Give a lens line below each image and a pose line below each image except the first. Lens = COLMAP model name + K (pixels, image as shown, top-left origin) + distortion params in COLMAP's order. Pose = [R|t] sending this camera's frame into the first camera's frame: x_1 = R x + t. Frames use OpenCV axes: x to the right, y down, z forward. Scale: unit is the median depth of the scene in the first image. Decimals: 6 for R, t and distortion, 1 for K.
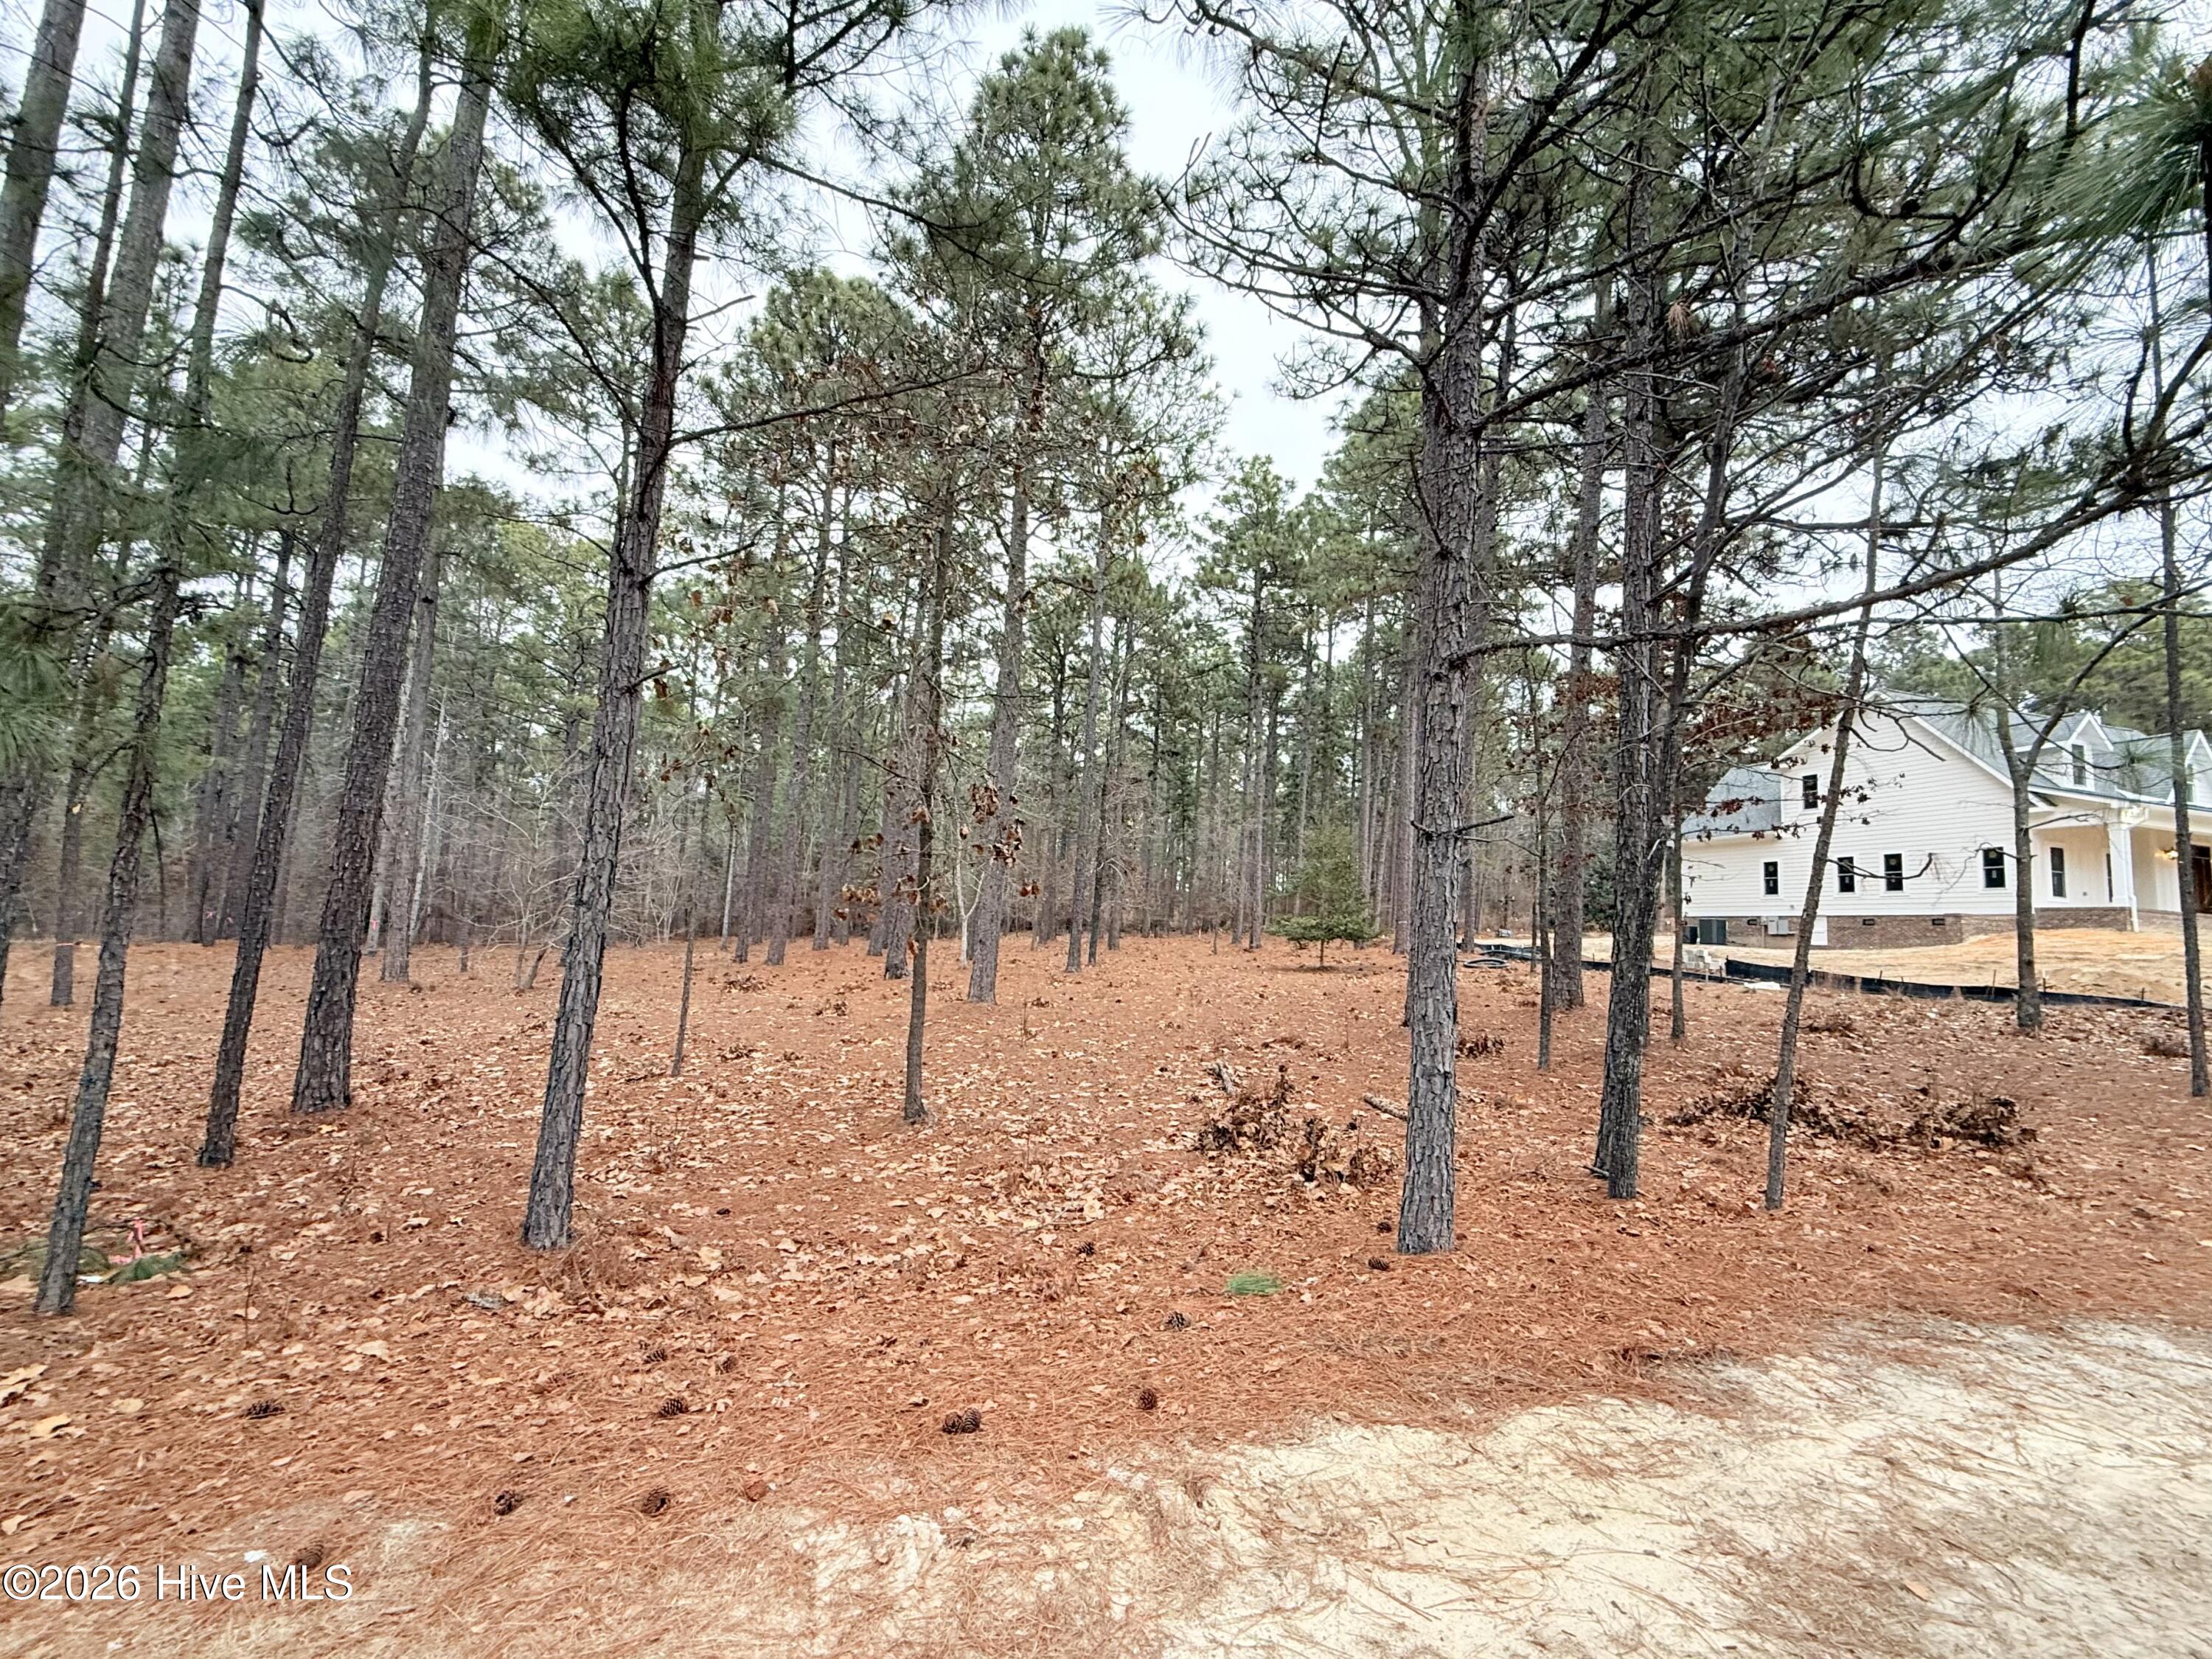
lens RADIAL K [[891.0, 0, 1108.5], [0, 891.0, 839.0], [0, 0, 1]] dist [-0.001141, 0.000427]
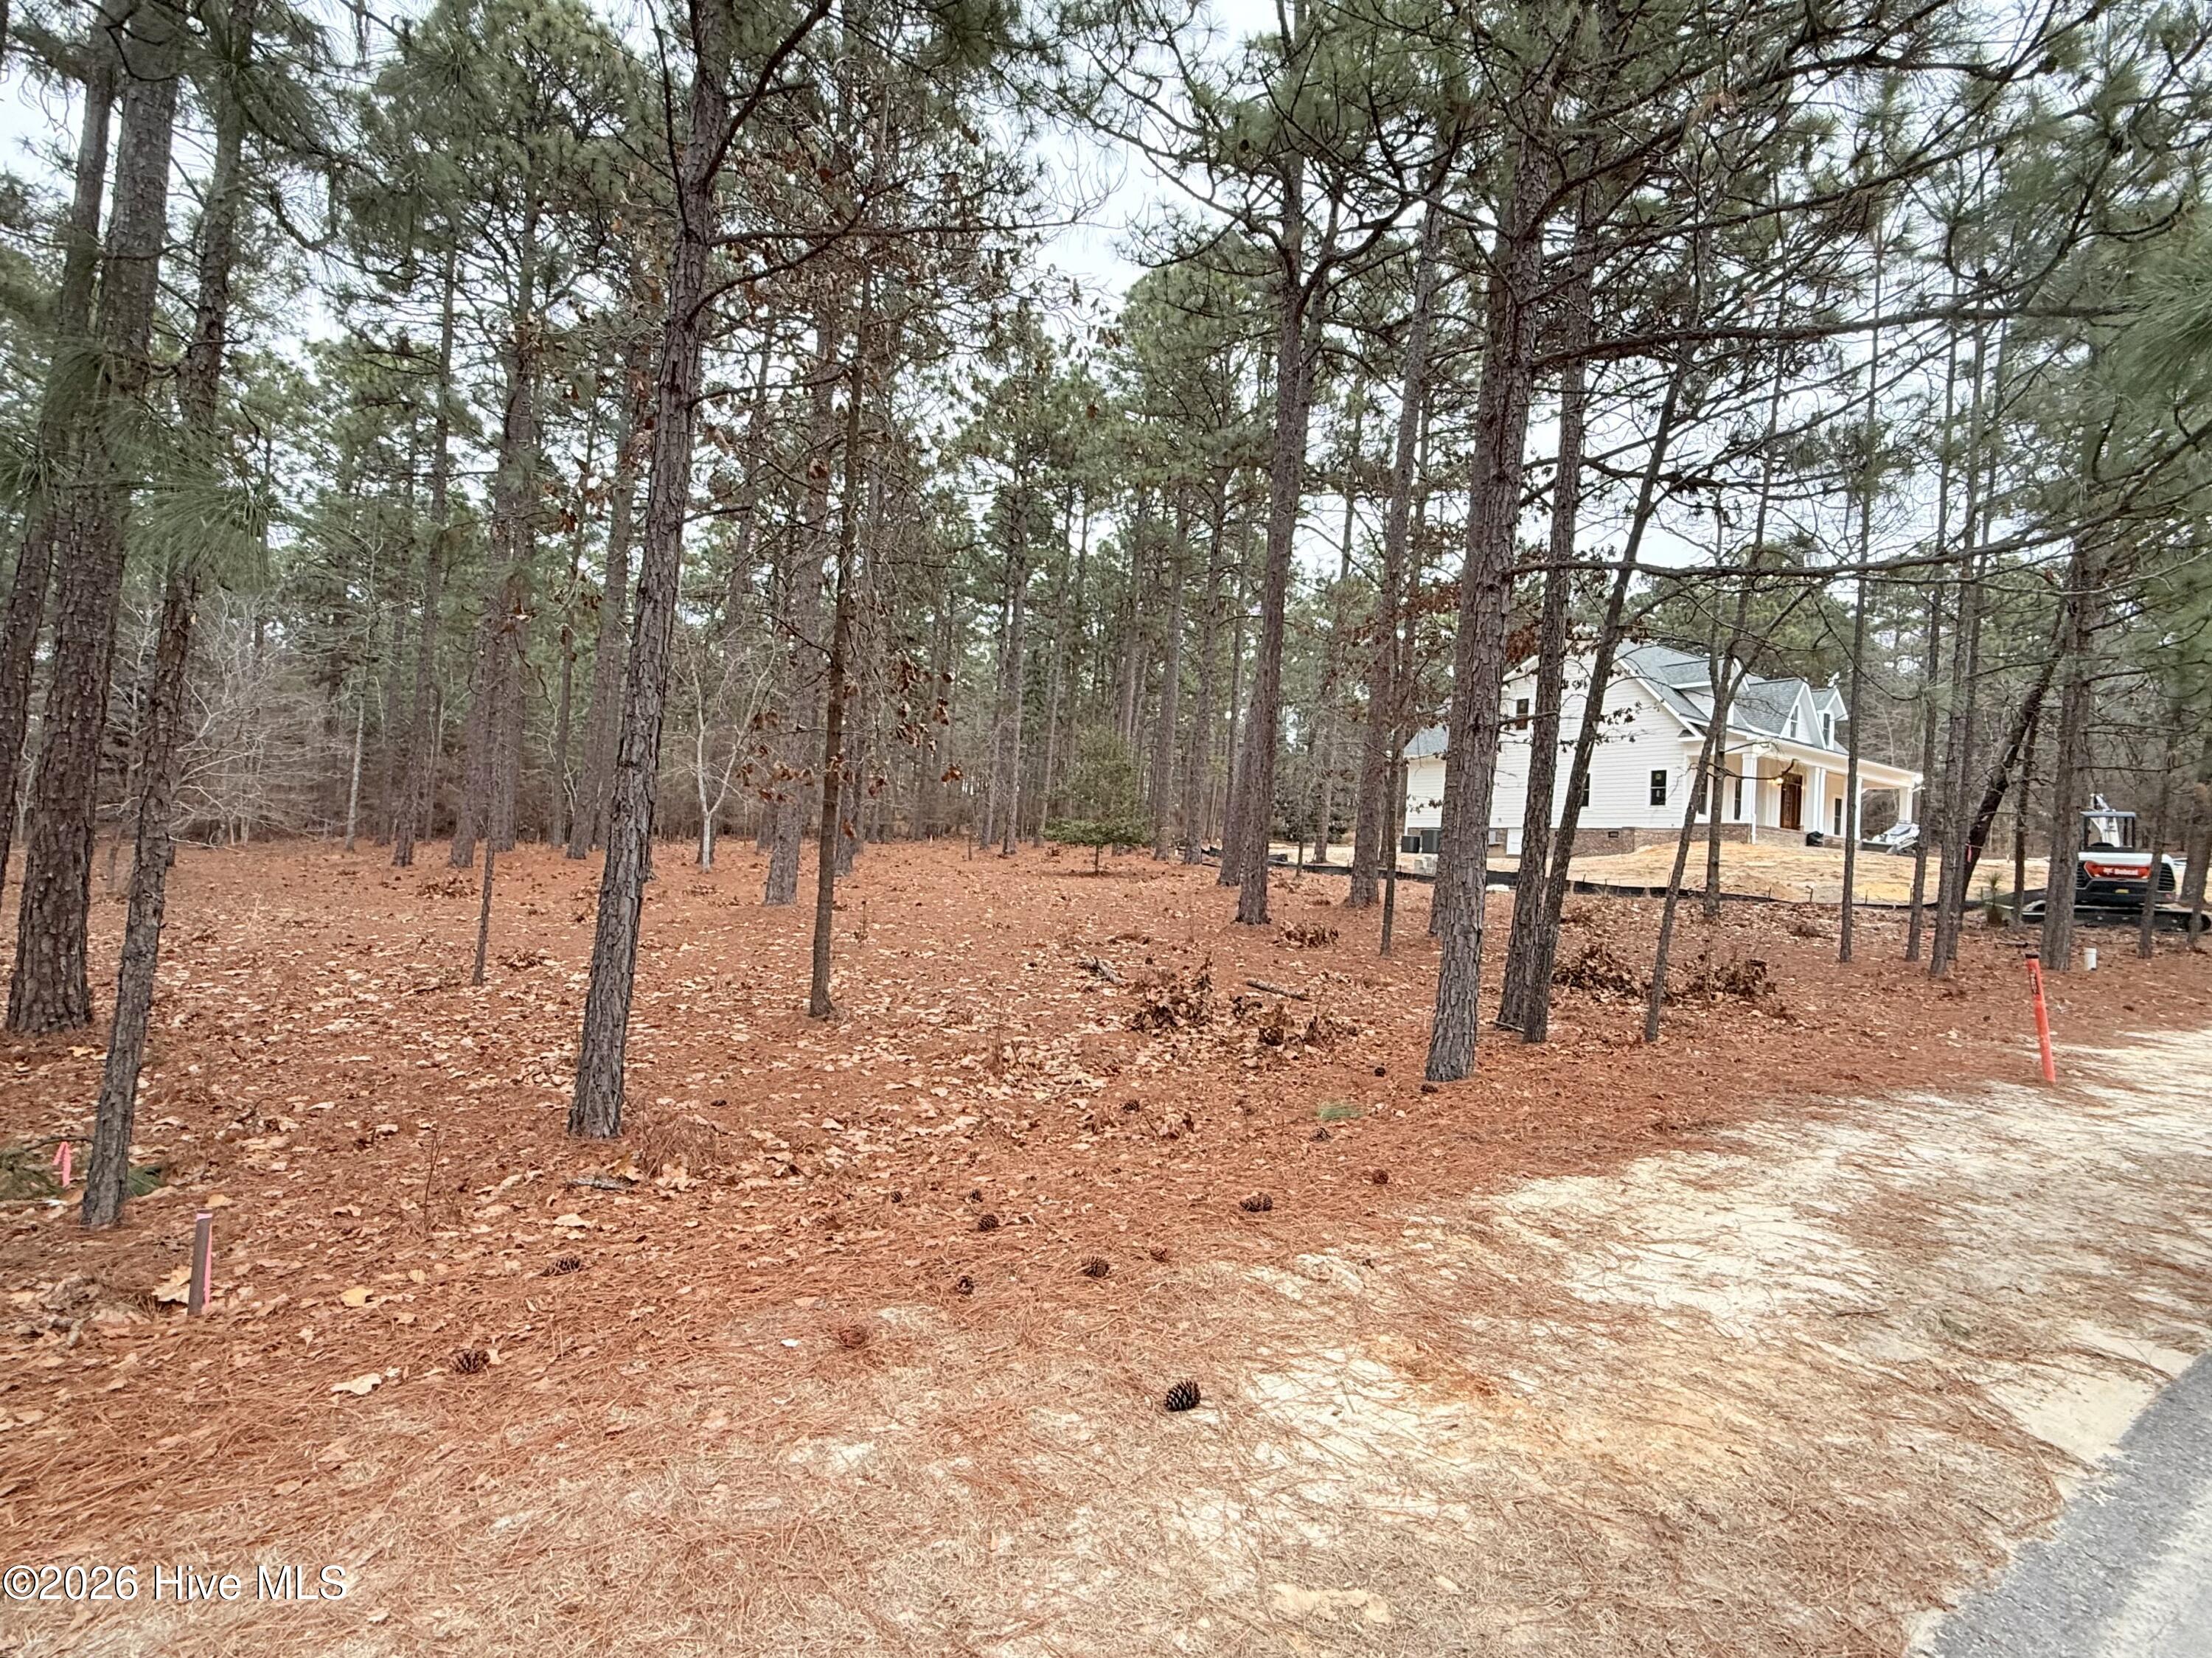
lens RADIAL K [[967.2, 0, 1104.5], [0, 967.2, 824.2], [0, 0, 1]] dist [0.000334, 0.000098]
pose [[0.961569, 0.015256, 0.274138, -0.169649], [-0.039628, 0.995712, 0.083587, 0.013365], [-0.271687, -0.091238, 0.958051, -0.029256]]
